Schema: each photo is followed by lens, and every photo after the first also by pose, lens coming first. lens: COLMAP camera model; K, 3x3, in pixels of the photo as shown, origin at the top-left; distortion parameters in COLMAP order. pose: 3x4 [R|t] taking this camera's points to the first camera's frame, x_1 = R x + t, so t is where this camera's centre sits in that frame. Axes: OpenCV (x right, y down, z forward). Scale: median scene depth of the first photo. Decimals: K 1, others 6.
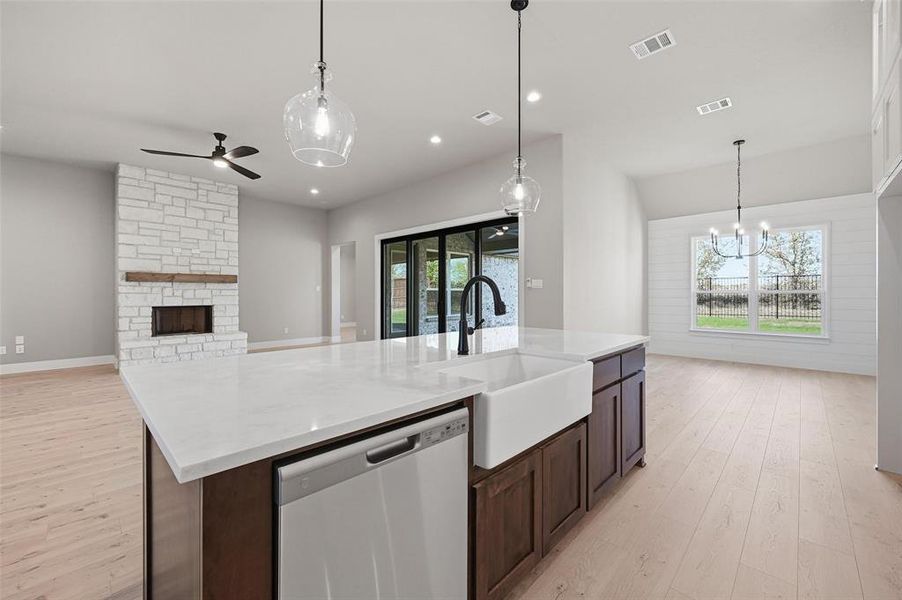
lens RADIAL K [[355.9, 0, 448.1], [0, 355.9, 293.9], [0, 0, 1]] dist [0.003866, -0.000002]
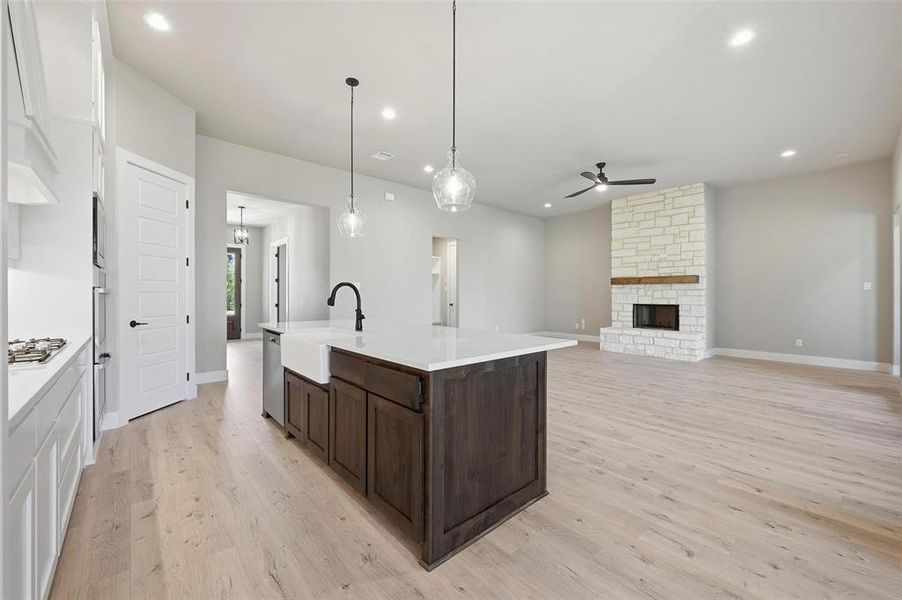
lens RADIAL K [[355.9, 0, 455.4], [0, 355.9, 294.8], [0, 0, 1]] dist [0.003866, -0.000002]
pose [[-0.035524, 0.002809, -0.999365, 0.449870], [-0.002776, 0.999992, 0.002909, 0.000952], [0.999365, 0.002877, -0.035516, 0.409464]]
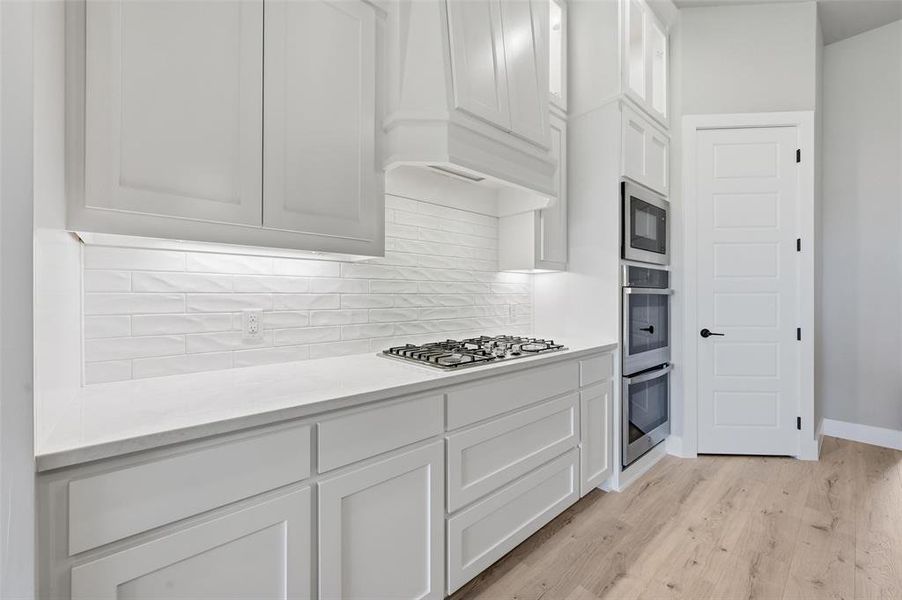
lens RADIAL K [[355.9, 0, 444.5], [0, 355.9, 295.6], [0, 0, 1]] dist [0.003866, -0.000002]
pose [[-0.998385, -0.000199, 0.056803, 0.222039], [0.000091, 0.999987, 0.005112, 0.000890], [-0.056803, 0.005109, -0.998372, 0.346271]]
